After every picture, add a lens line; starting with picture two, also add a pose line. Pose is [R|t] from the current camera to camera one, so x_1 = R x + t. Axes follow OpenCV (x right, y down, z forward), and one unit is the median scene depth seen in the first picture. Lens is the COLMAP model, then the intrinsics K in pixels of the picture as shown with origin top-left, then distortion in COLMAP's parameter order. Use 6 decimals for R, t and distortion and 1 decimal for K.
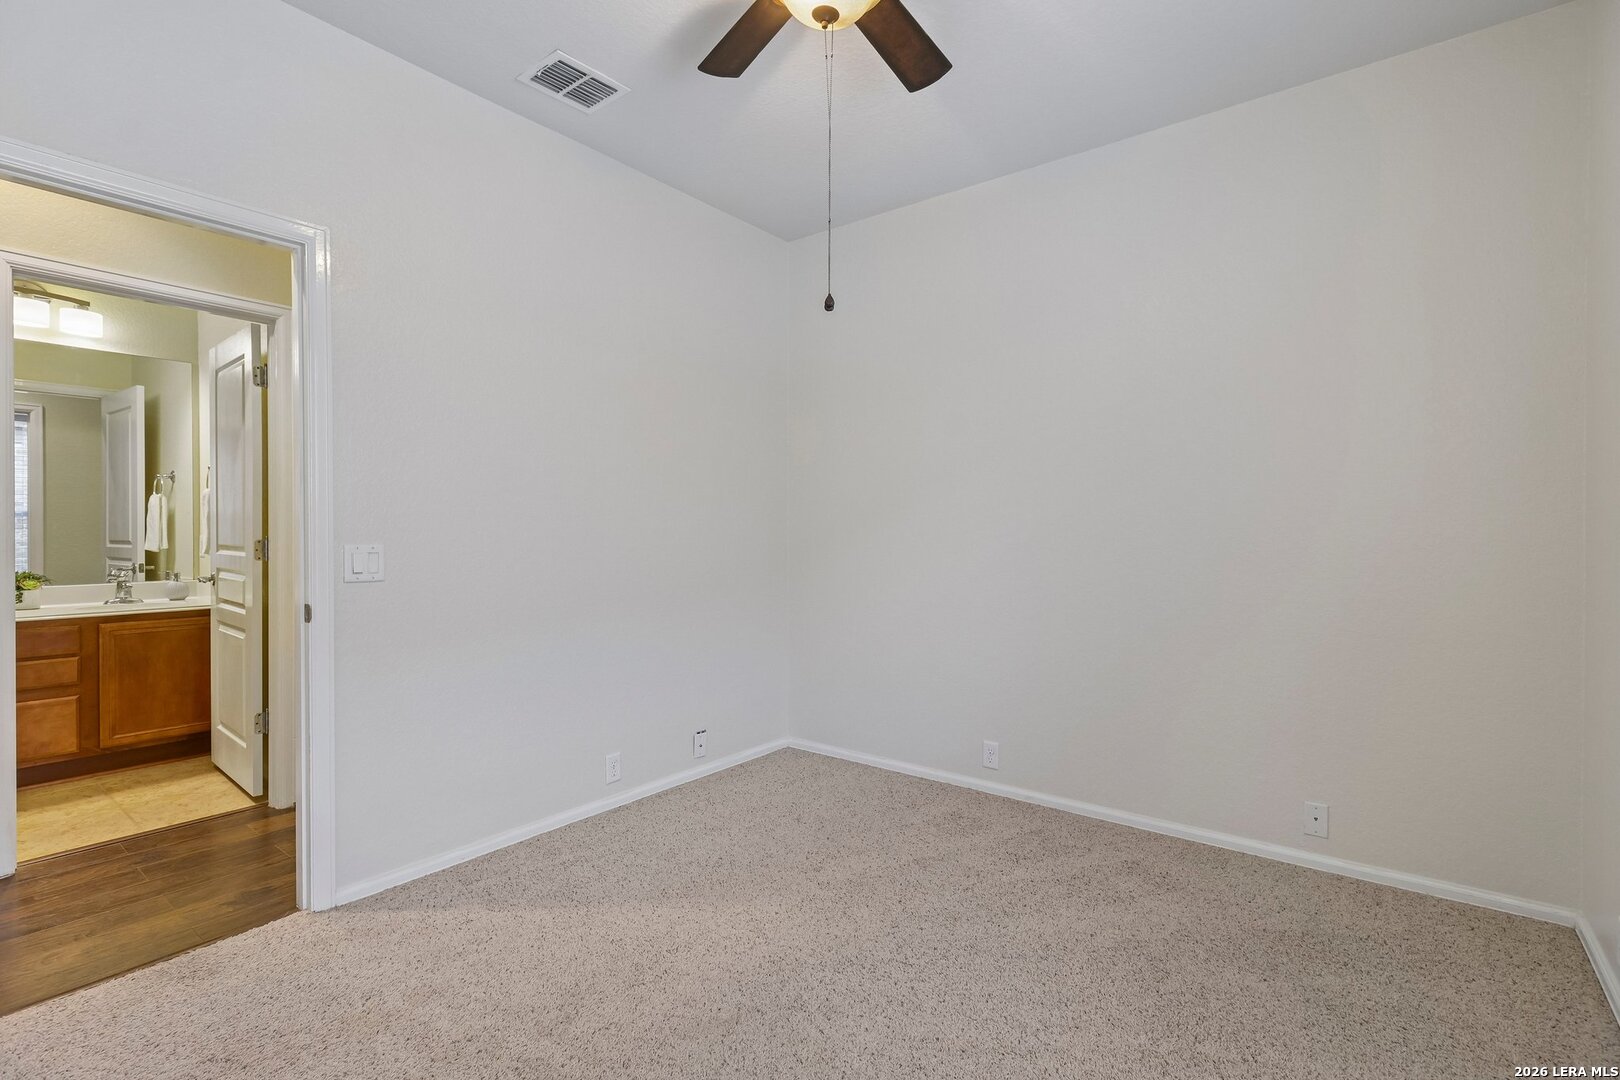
lens RADIAL K [[738.7, 0, 811.8], [0, 738.7, 543.8], [0, 0, 1]] dist [0.003173, 0.000475]
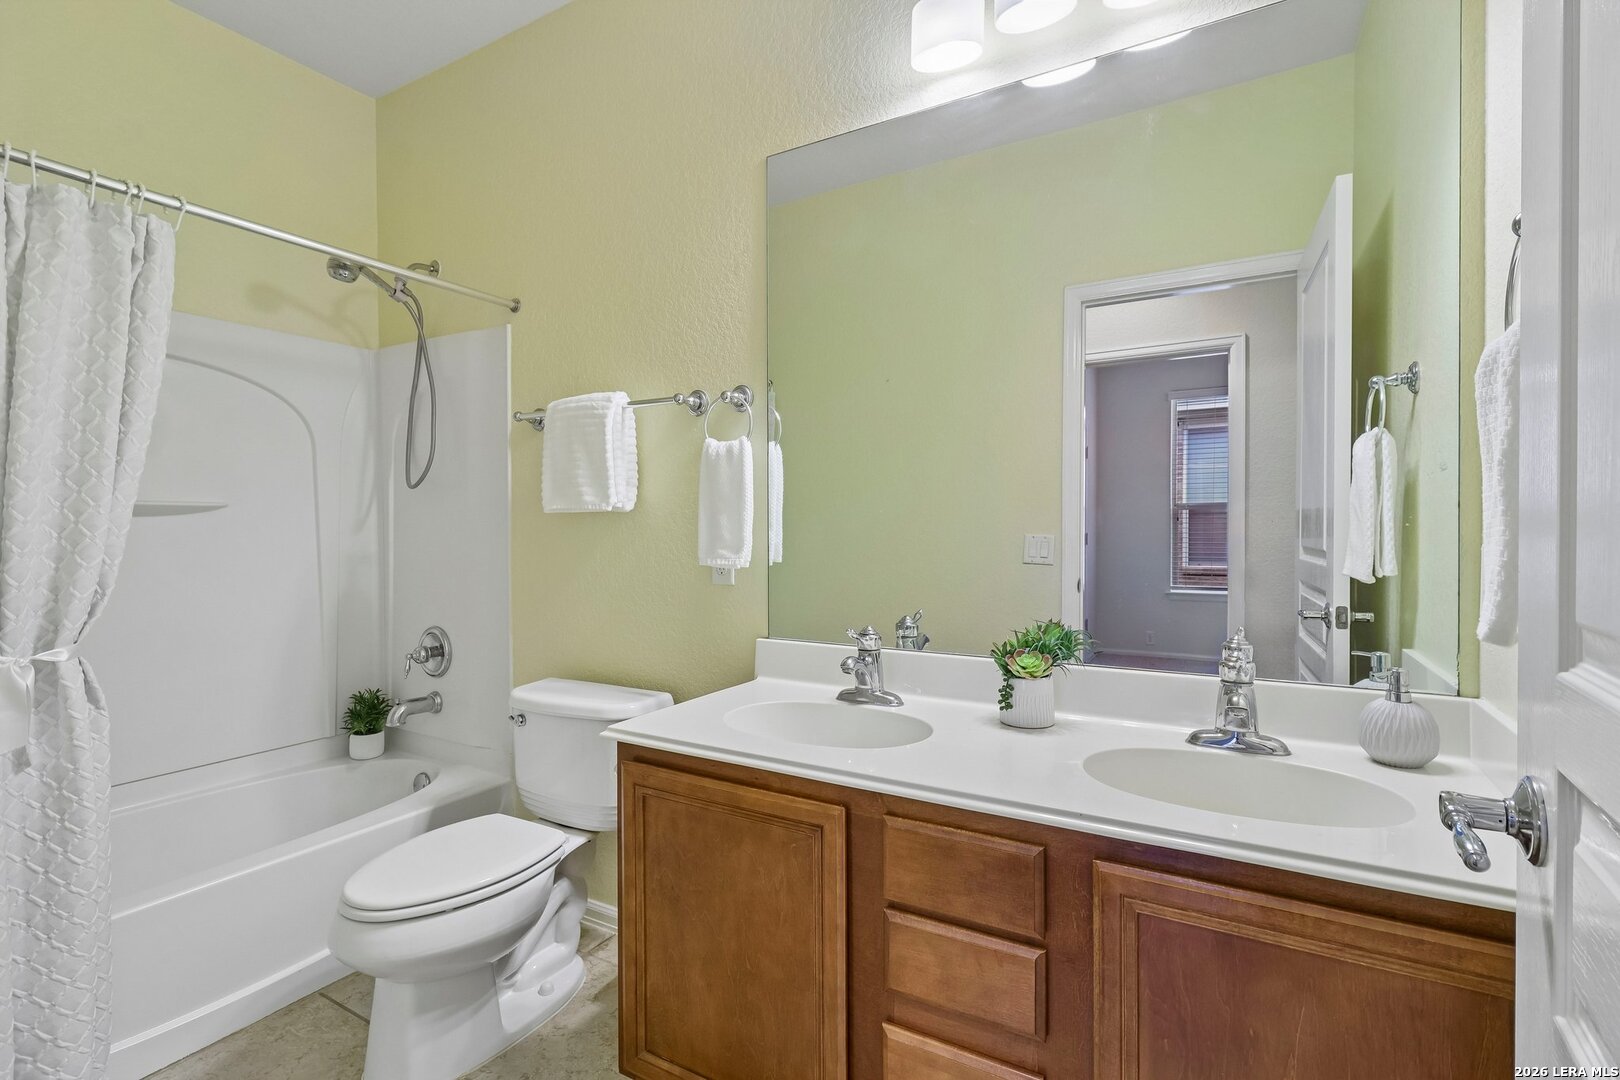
lens RADIAL K [[748.4, 0, 807.3], [0, 748.4, 537.3], [0, 0, 1]] dist [0.001983, -0.000115]
pose [[0.129749, 0.009415, -0.991502, -0.544498], [-0.015635, 0.999850, 0.007449, -0.011145], [0.991424, 0.014536, 0.129877, 0.668605]]
